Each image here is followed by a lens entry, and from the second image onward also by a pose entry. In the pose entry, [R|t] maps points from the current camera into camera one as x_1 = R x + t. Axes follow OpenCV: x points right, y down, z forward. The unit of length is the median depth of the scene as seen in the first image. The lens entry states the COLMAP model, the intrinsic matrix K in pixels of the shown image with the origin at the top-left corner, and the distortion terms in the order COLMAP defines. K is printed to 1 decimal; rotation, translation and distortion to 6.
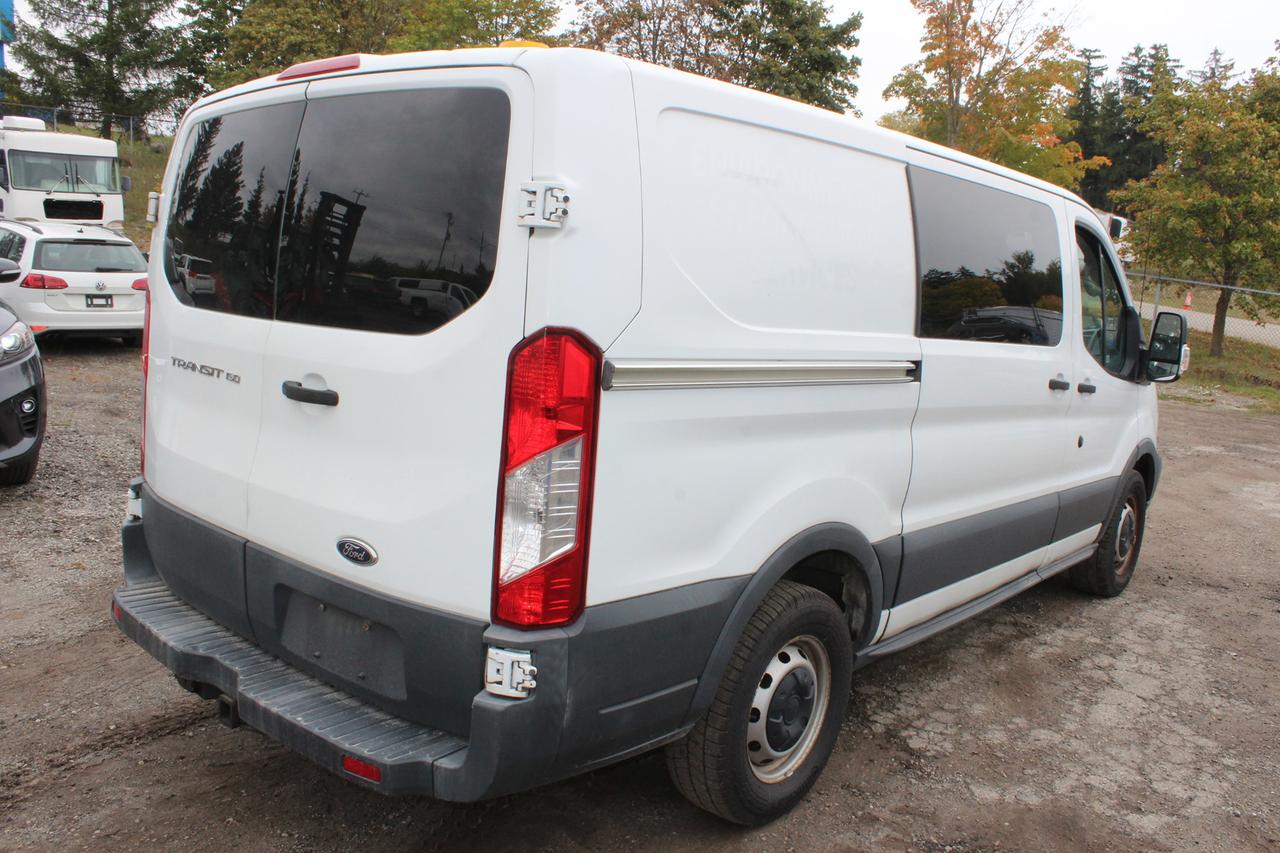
lens RADIAL K [[1081.5, 0, 671.3], [0, 1081.5, 423.8], [0, 0, 1]] dist [-0.173820, 0.153349]
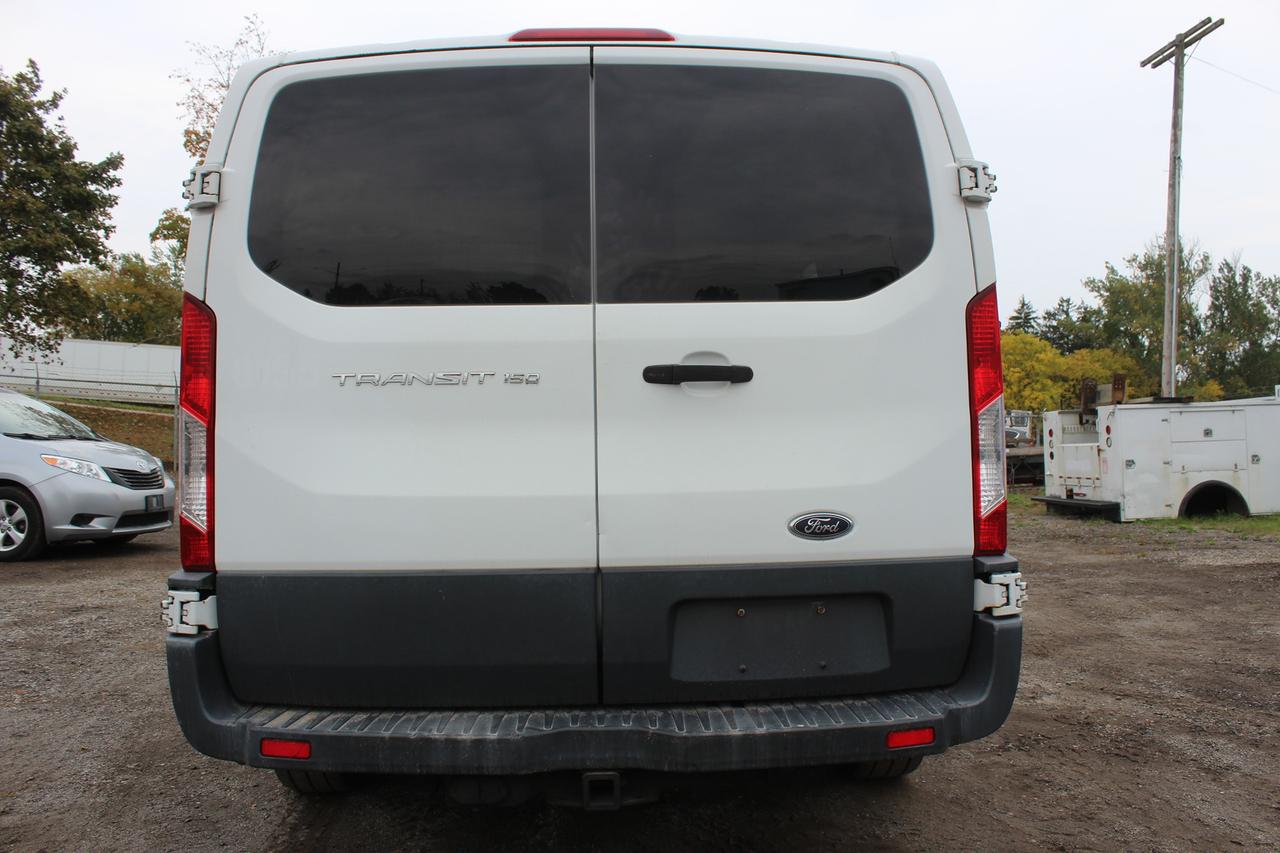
lens RADIAL K [[1081.5, 0, 633.7], [0, 1081.5, 419.5], [0, 0, 1]] dist [-0.173820, 0.153349]
pose [[0.726368, -0.051798, 0.685352, -0.888665], [0.160804, 0.982288, -0.096187, 0.077452], [-0.668231, 0.180074, 0.721832, 0.340895]]
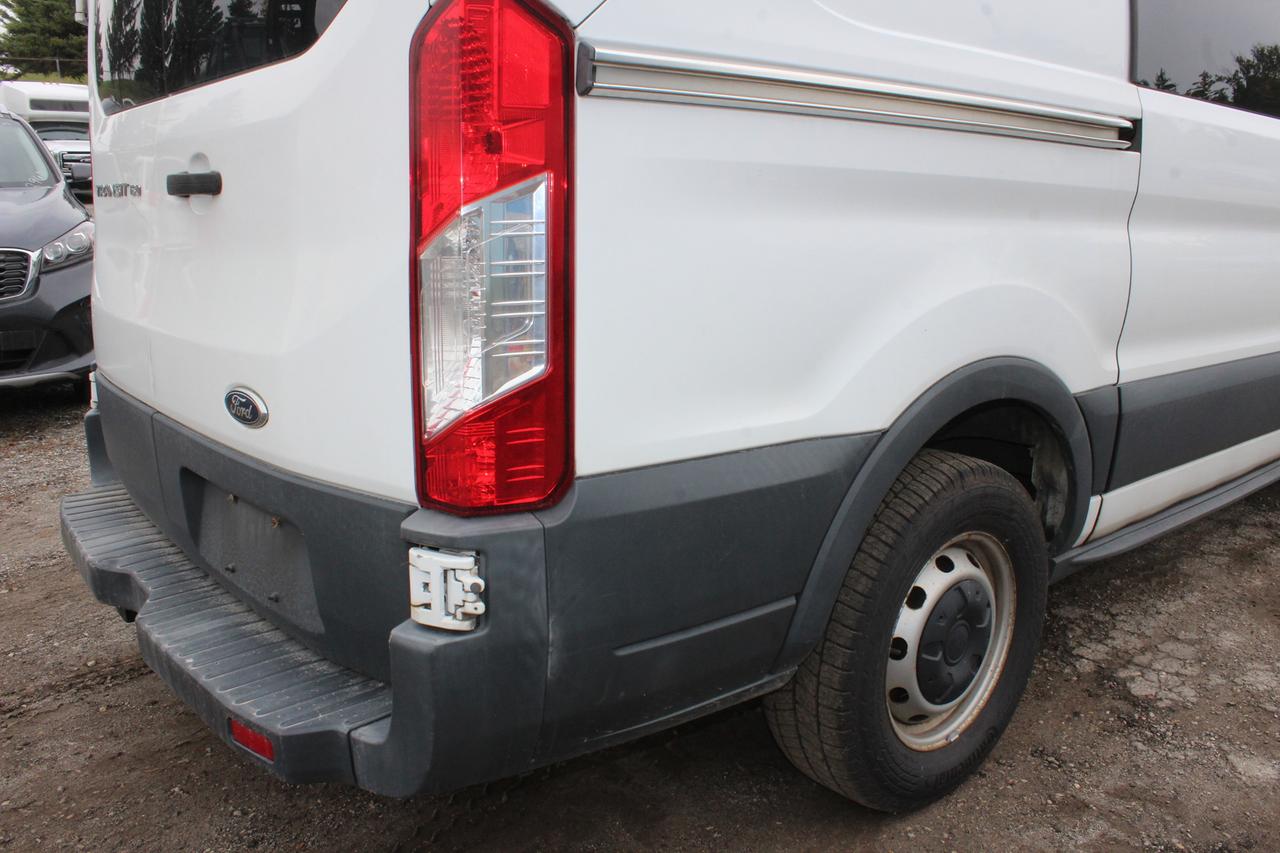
lens RADIAL K [[1081.5, 0, 659.1], [0, 1081.5, 449.5], [0, 0, 1]] dist [-0.173820, 0.153349]
pose [[0.982830, -0.026905, -0.182540, 0.058376], [0.044122, 0.994880, 0.090924, 0.082337], [0.179159, -0.097417, 0.978985, 0.342897]]
